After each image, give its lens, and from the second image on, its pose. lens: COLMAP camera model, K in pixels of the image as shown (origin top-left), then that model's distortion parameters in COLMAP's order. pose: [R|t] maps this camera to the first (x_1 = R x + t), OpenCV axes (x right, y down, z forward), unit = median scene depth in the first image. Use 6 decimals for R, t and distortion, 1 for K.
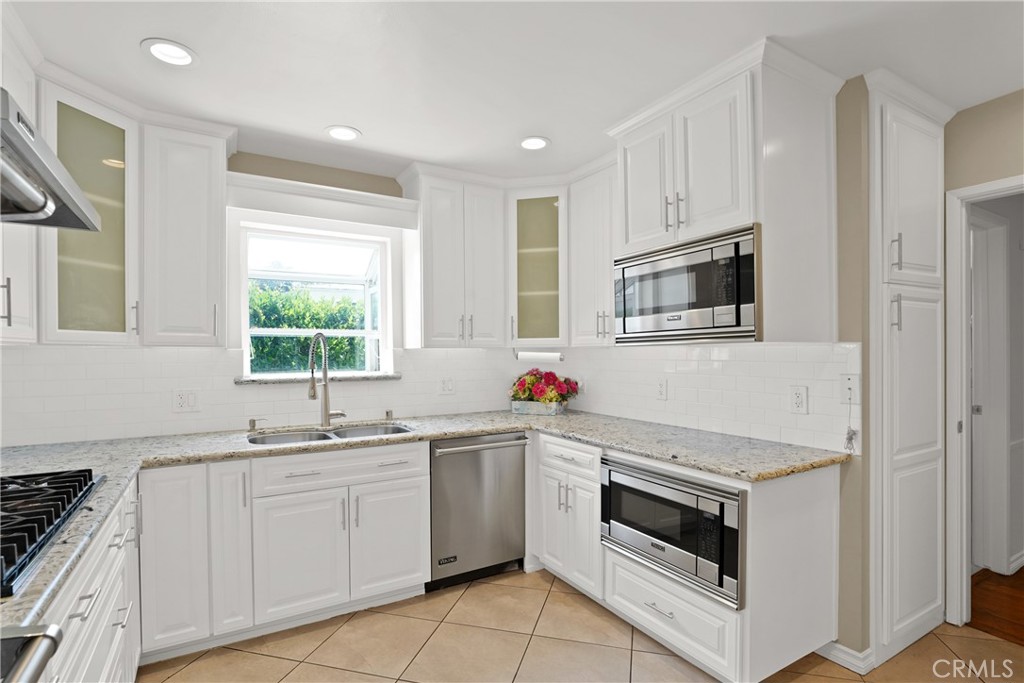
lens RADIAL K [[506.5, 0, 507.8], [0, 506.5, 360.4], [0, 0, 1]] dist [0.000384, 0.000244]
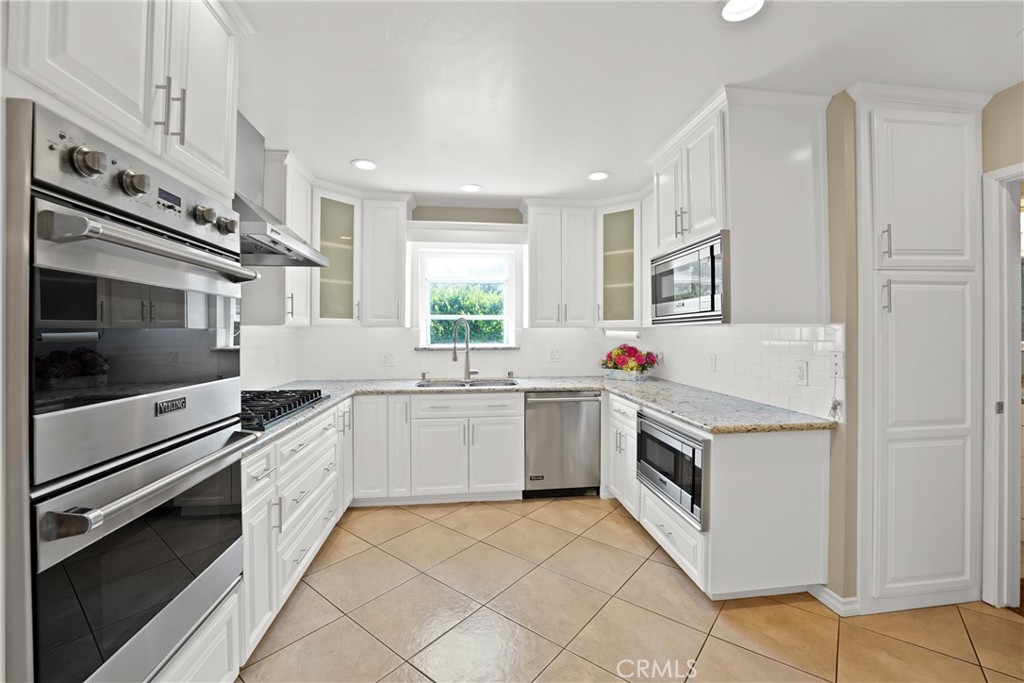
lens RADIAL K [[428.0, 0, 516.3], [0, 428.0, 334.4], [0, 0, 1]] dist [-0.003350, -0.000395]
pose [[0.919699, 0.007057, -0.392560, 0.349890], [-0.009944, 0.999936, -0.005322, 0.000818], [0.392497, 0.008798, 0.919711, -0.149355]]
